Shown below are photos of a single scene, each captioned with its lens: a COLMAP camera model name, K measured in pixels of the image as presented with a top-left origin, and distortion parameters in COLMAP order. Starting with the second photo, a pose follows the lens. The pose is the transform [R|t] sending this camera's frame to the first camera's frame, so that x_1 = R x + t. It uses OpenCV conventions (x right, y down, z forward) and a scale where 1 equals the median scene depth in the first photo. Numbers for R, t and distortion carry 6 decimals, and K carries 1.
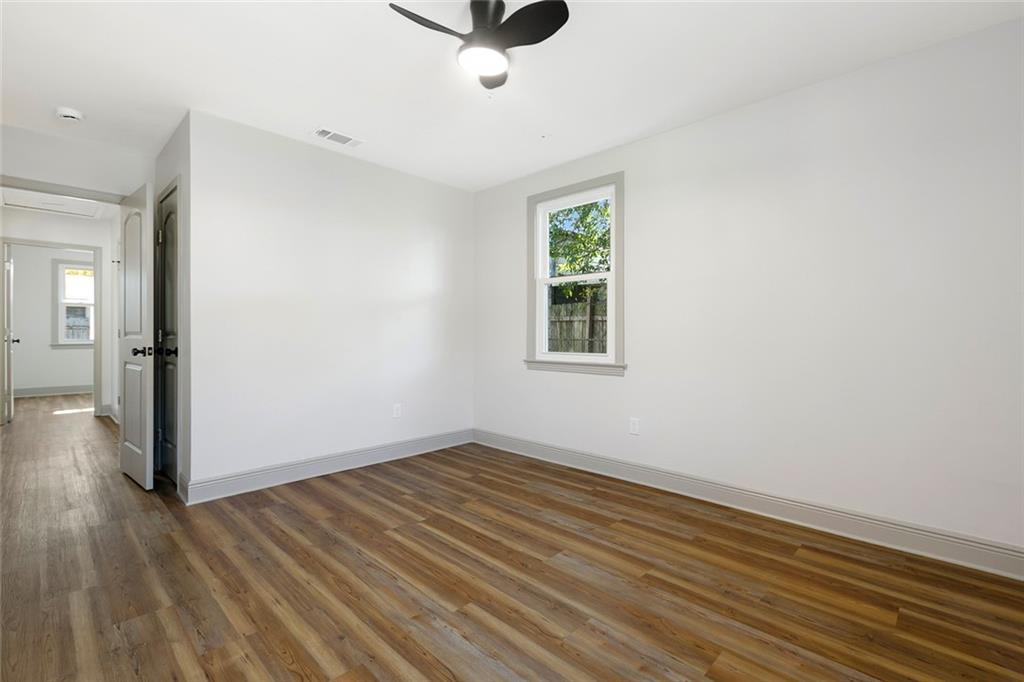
lens RADIAL K [[463.5, 0, 512.2], [0, 463.5, 337.1], [0, 0, 1]] dist [-0.001726, 0.000915]
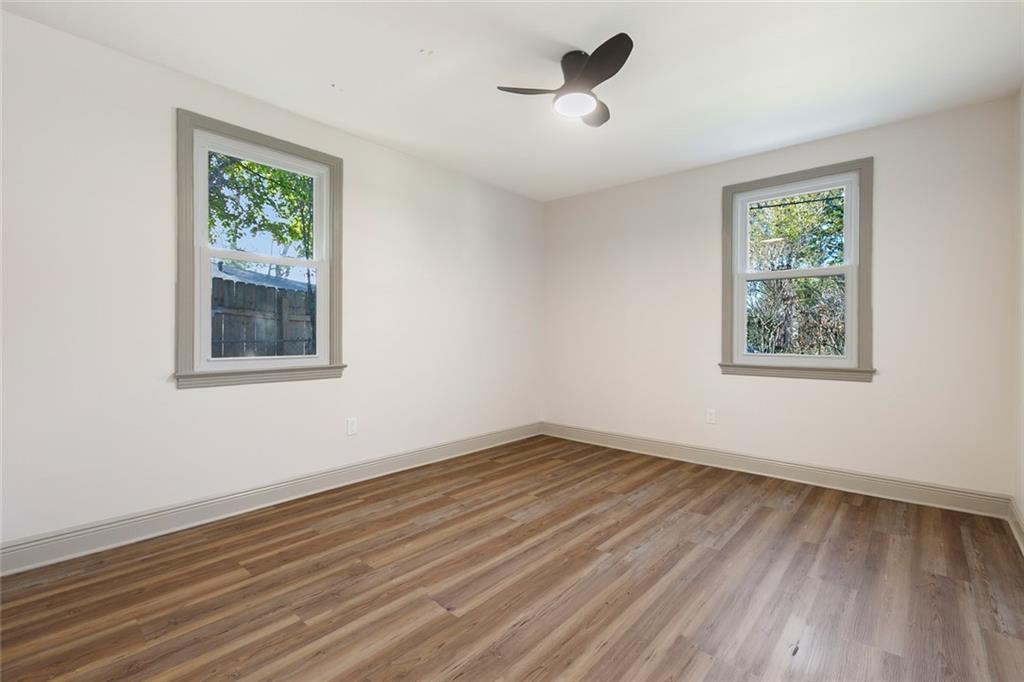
lens RADIAL K [[463.5, 0, 512.1], [0, 463.5, 337.4], [0, 0, 1]] dist [-0.001726, 0.000915]
pose [[-0.057880, -0.012145, 0.998250, -0.909945], [0.001897, 0.999923, 0.012275, -0.008472], [-0.998322, 0.002604, -0.057852, 0.894410]]
